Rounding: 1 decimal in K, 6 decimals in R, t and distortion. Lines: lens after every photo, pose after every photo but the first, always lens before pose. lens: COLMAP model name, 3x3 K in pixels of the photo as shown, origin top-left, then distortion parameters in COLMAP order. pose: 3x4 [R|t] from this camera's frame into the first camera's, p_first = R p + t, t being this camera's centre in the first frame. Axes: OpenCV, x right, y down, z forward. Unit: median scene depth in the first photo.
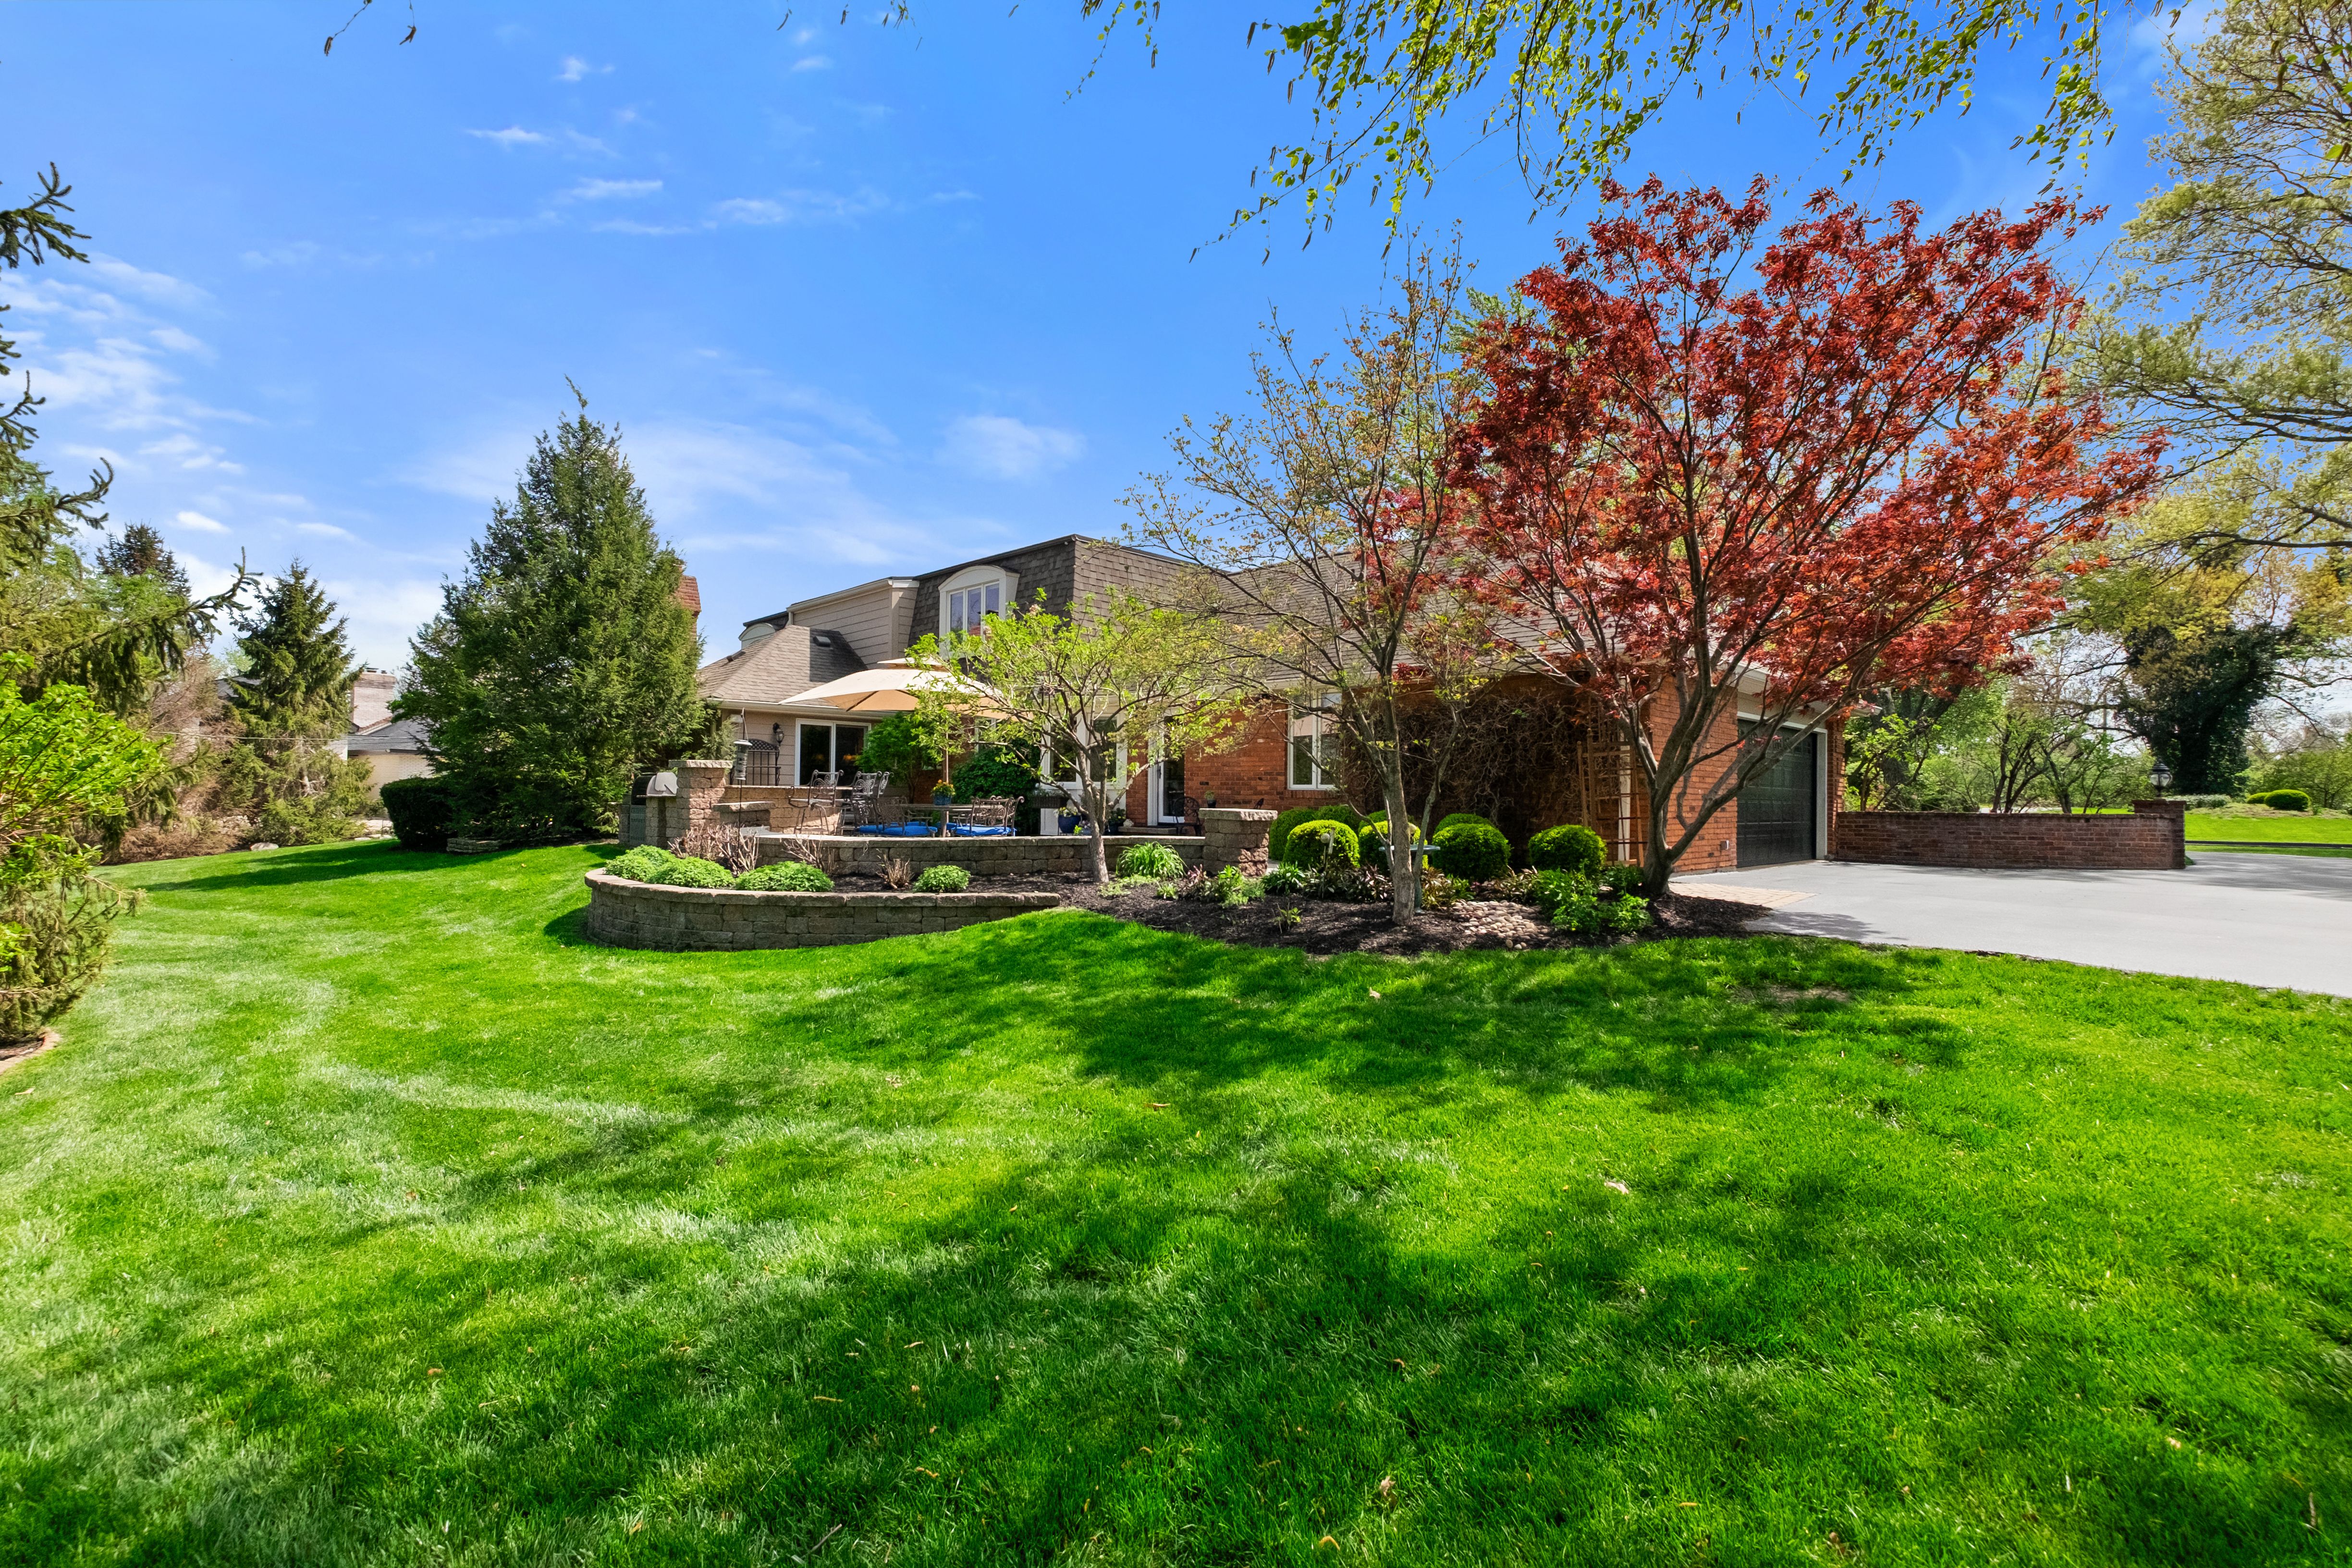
lens RADIAL K [[1031.9, 0, 1179.5], [0, 1031.9, 789.7], [0, 0, 1]] dist [-0.001054, 0.000057]
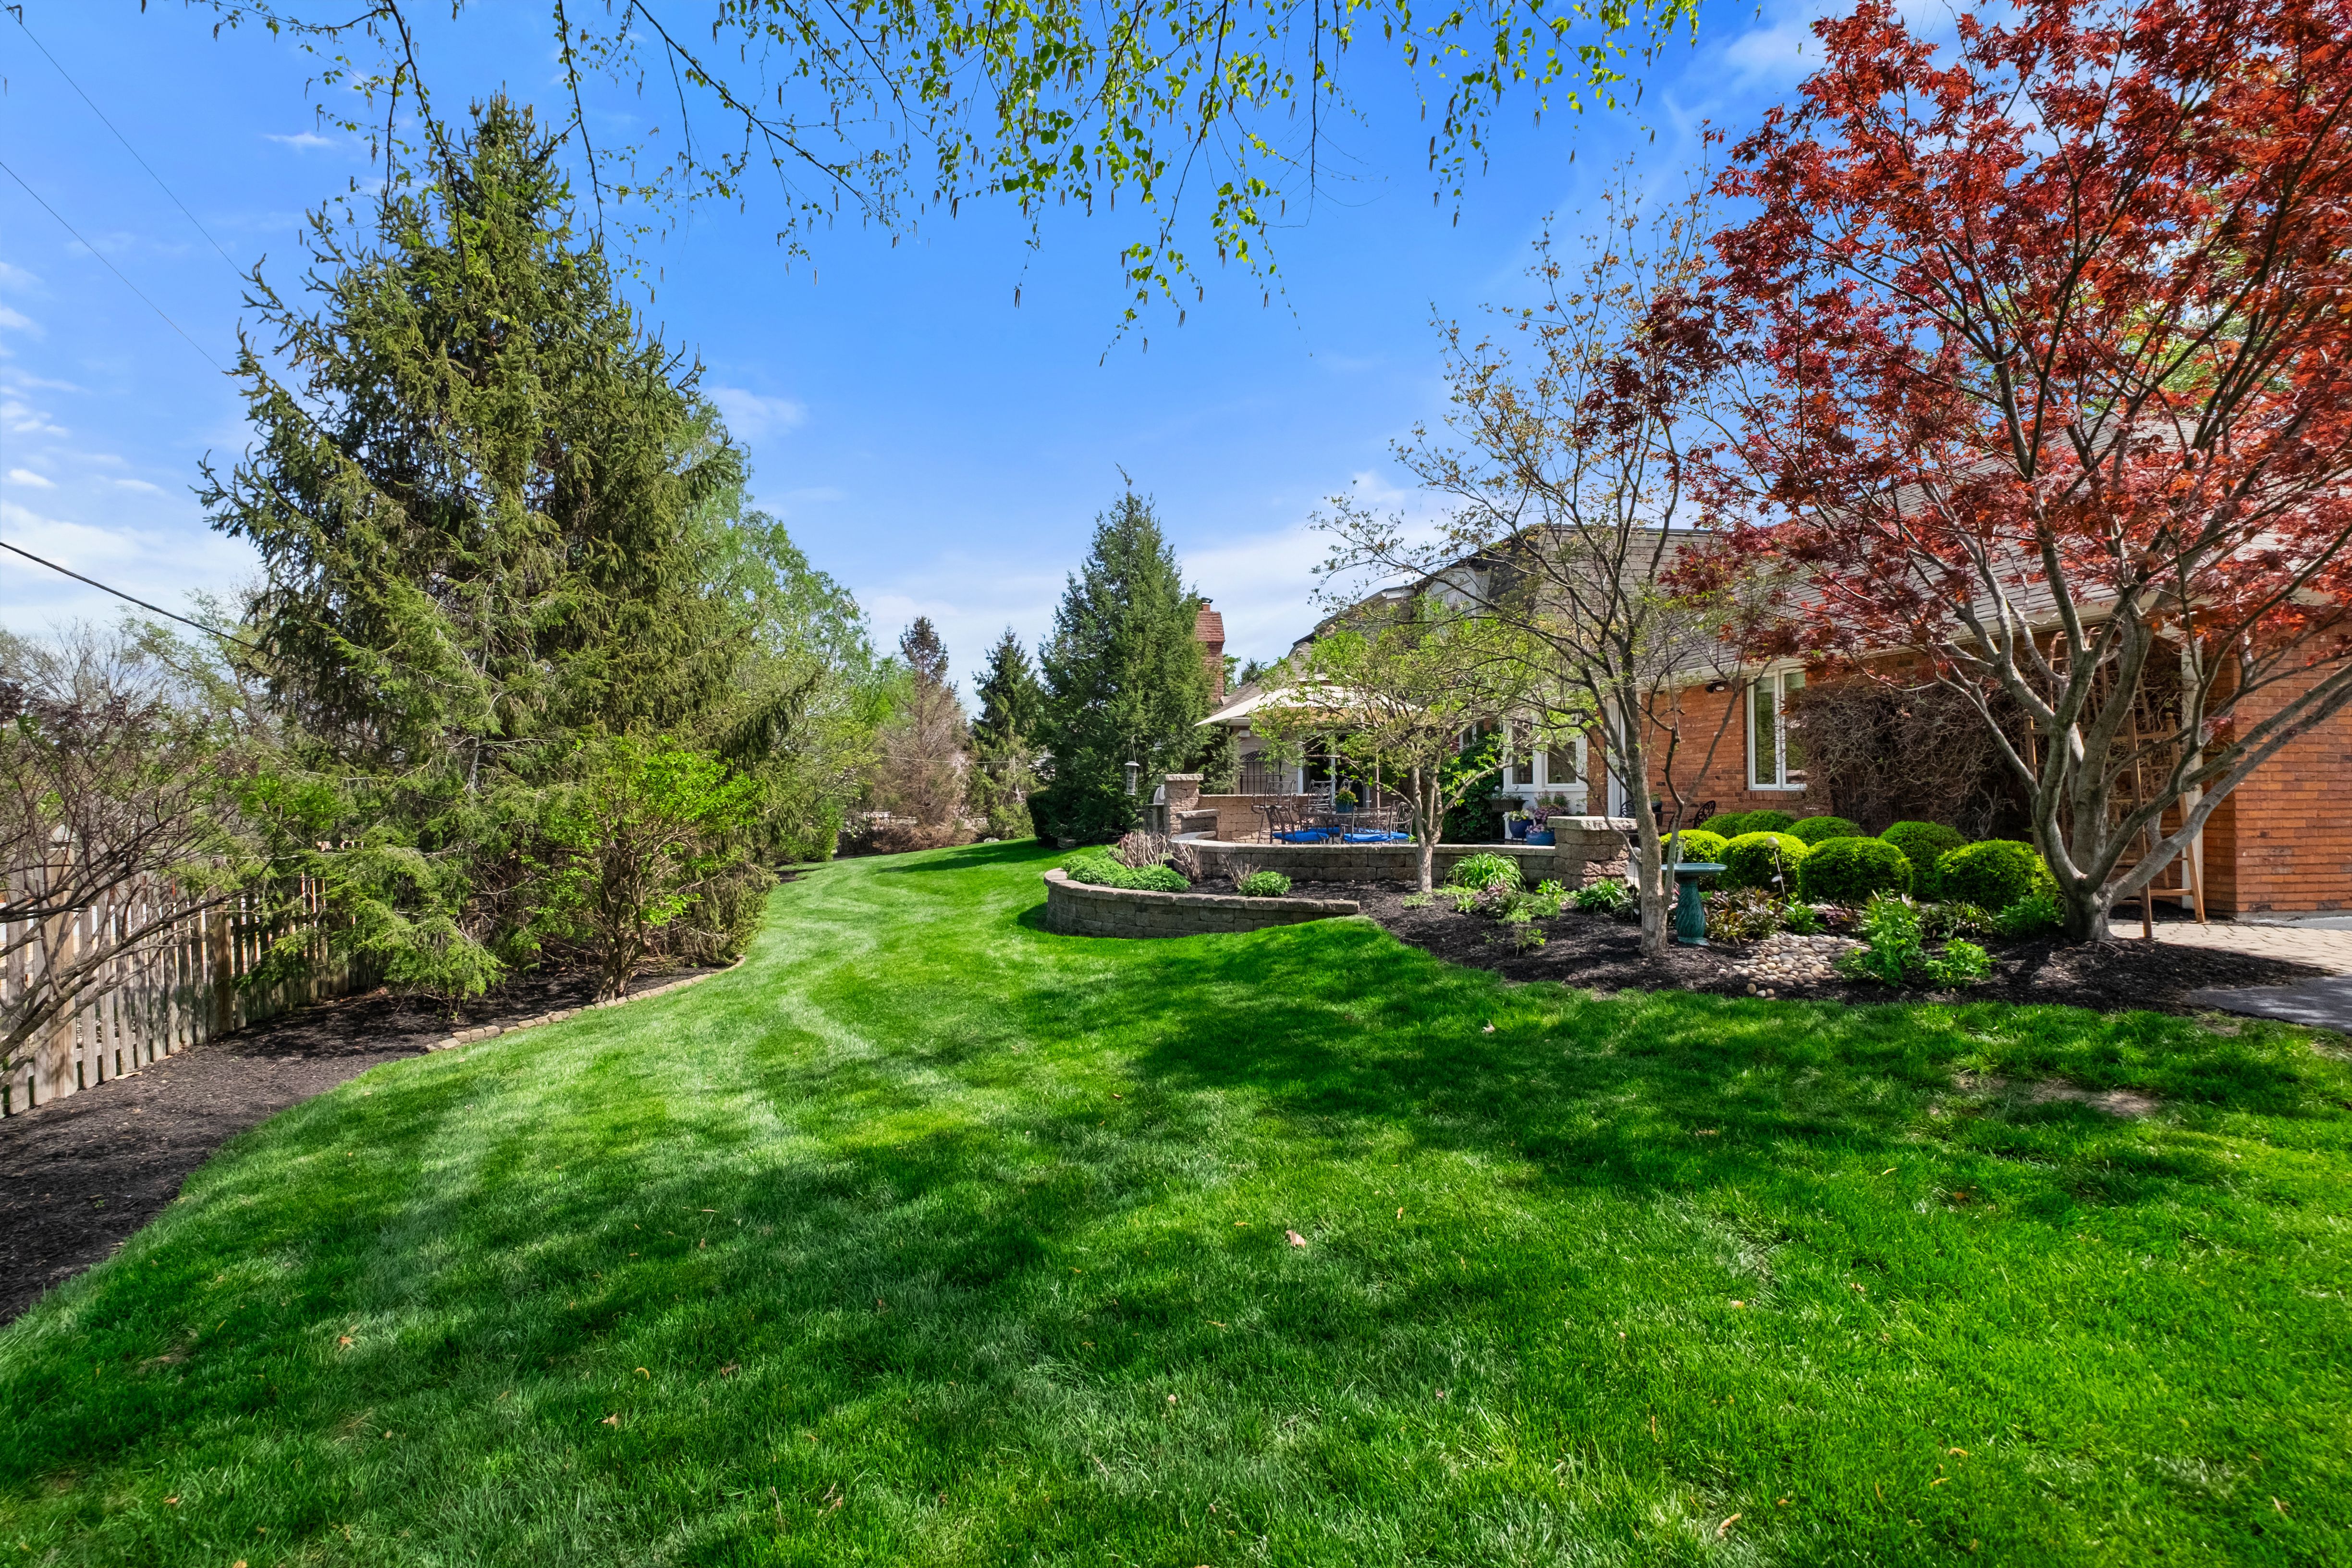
lens RADIAL K [[1031.9, 0, 1178.6], [0, 1031.9, 788.5], [0, 0, 1]] dist [-0.001054, 0.000057]
pose [[0.820405, -0.018451, -0.571485, 0.173307], [0.020206, 0.999790, -0.003273, -0.006864], [0.571426, -0.008862, 0.820606, 0.027973]]
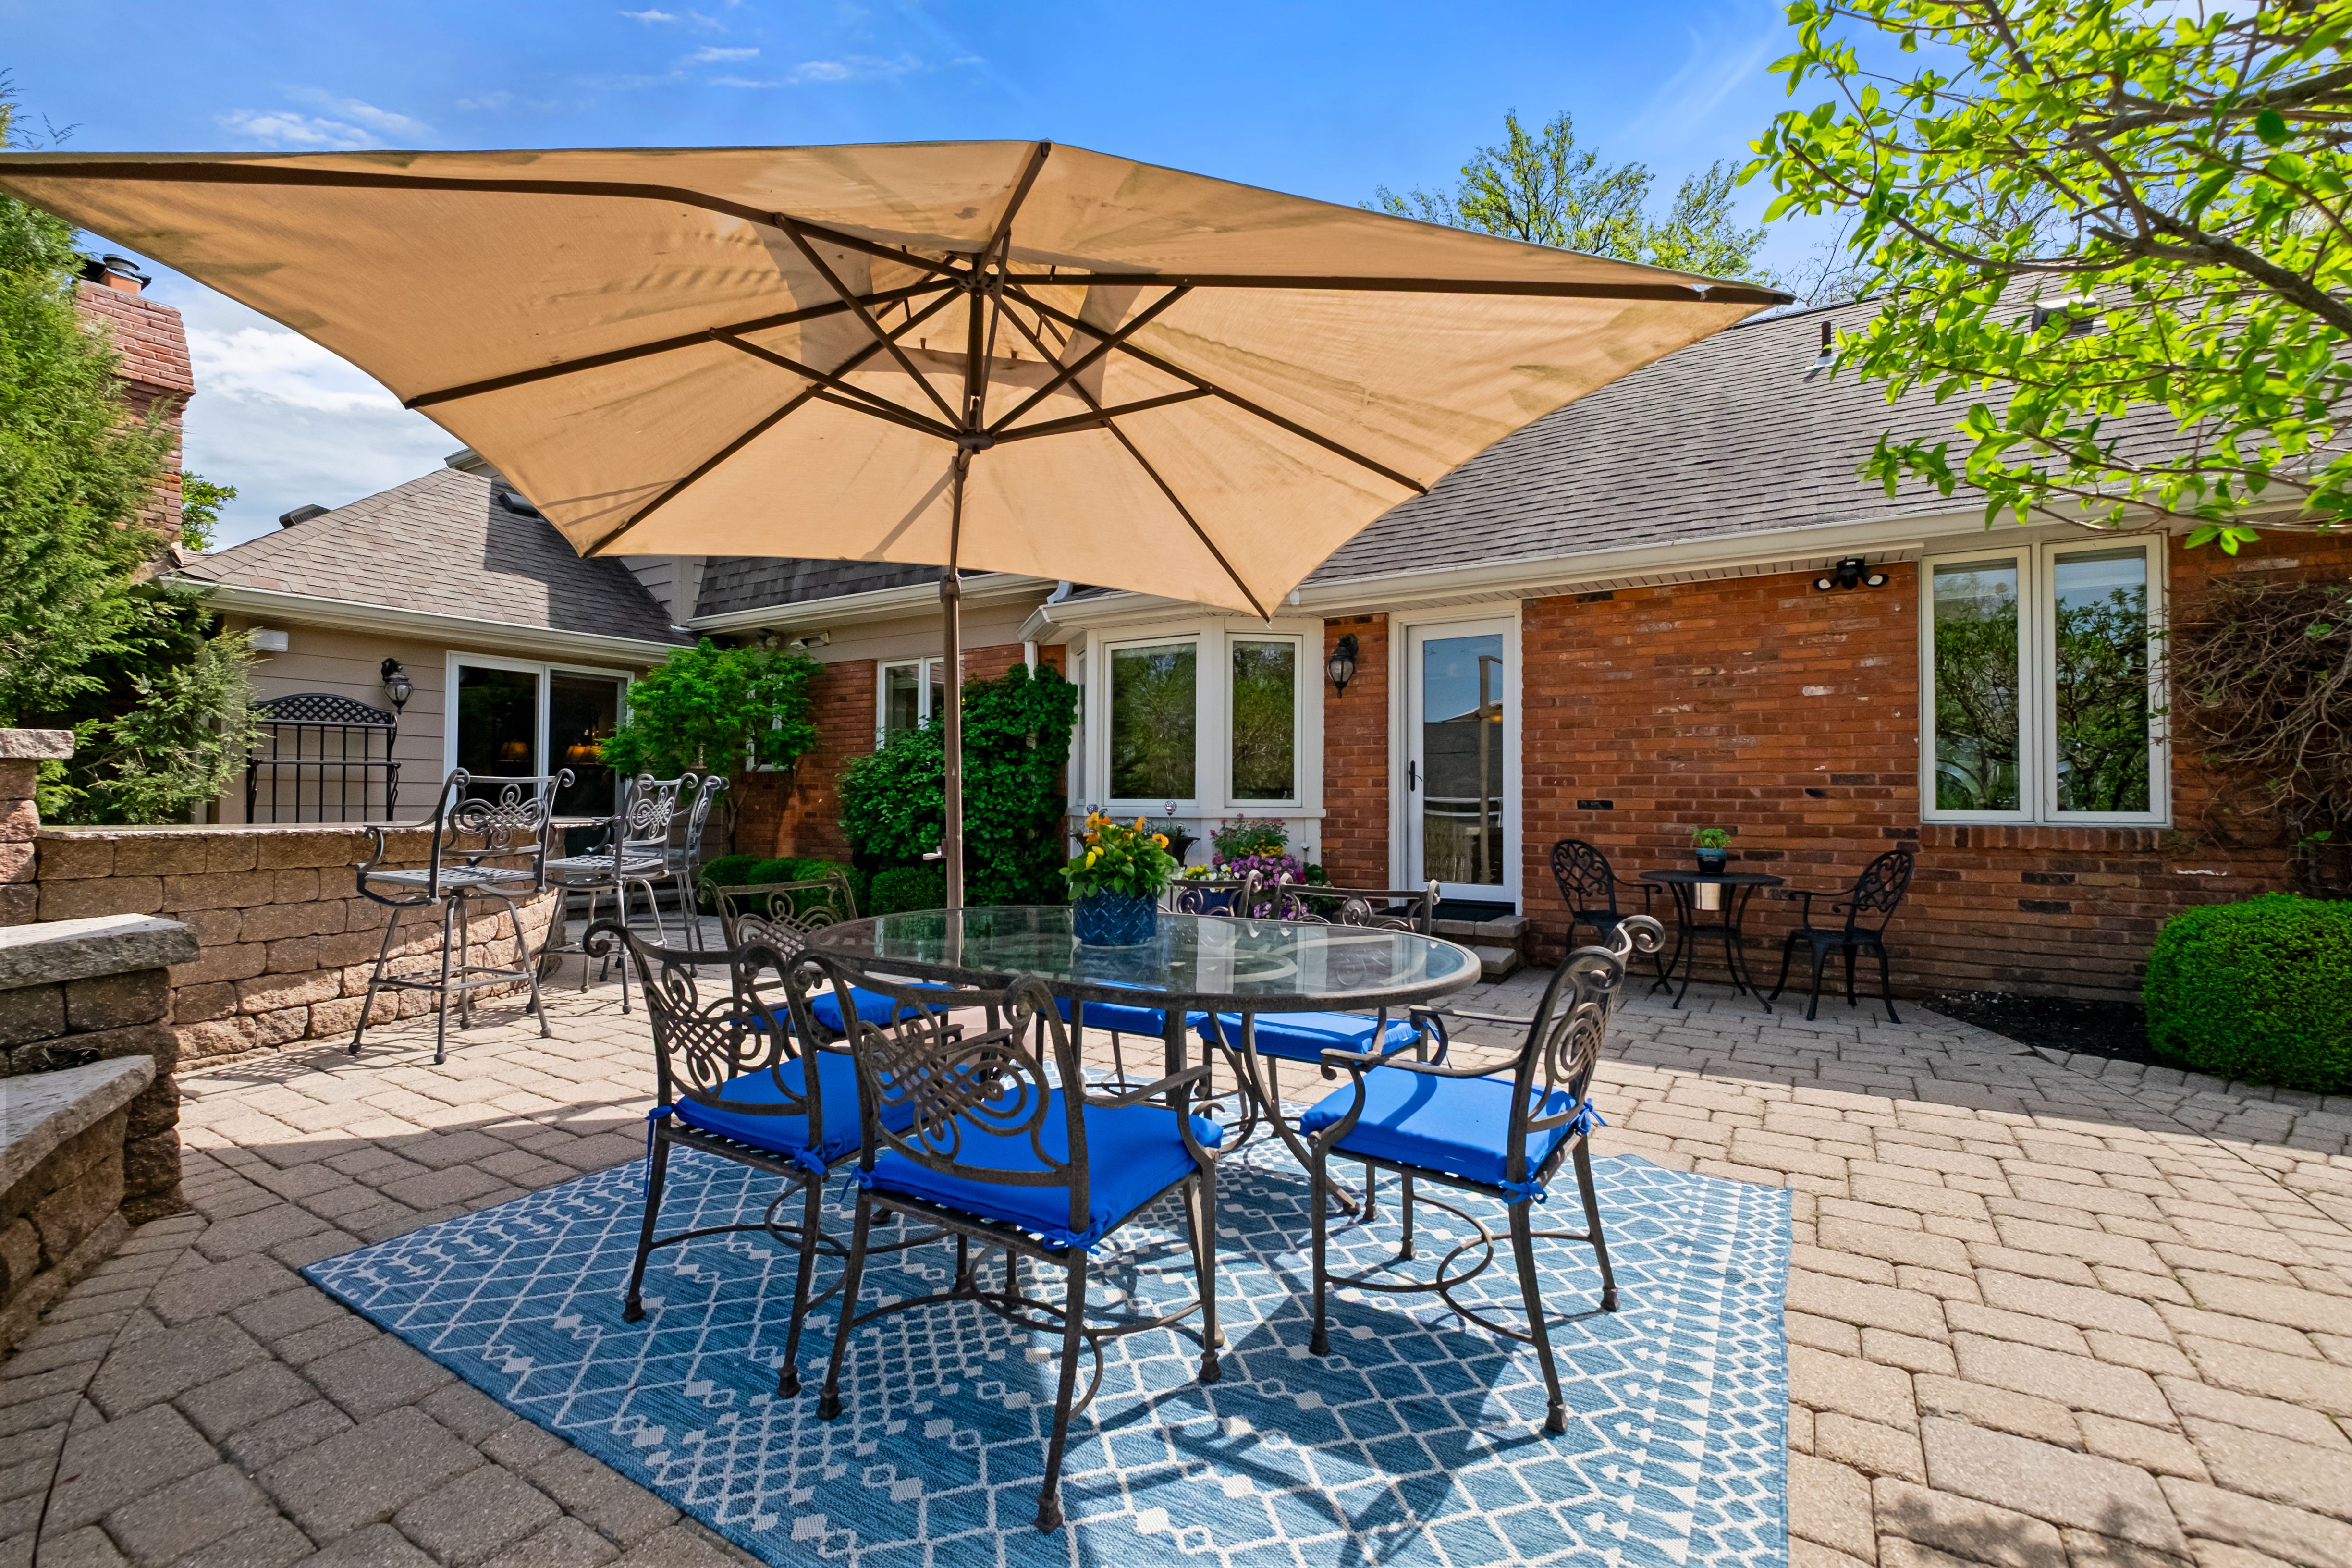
lens RADIAL K [[1031.9, 0, 1176.6], [0, 1031.9, 788.9], [0, 0, 1]] dist [-0.001054, 0.000057]
pose [[0.976179, -0.003370, 0.216941, -0.193624], [0.004452, 0.999980, -0.004499, -0.009744], [-0.216921, 0.005357, 0.976174, 0.591889]]
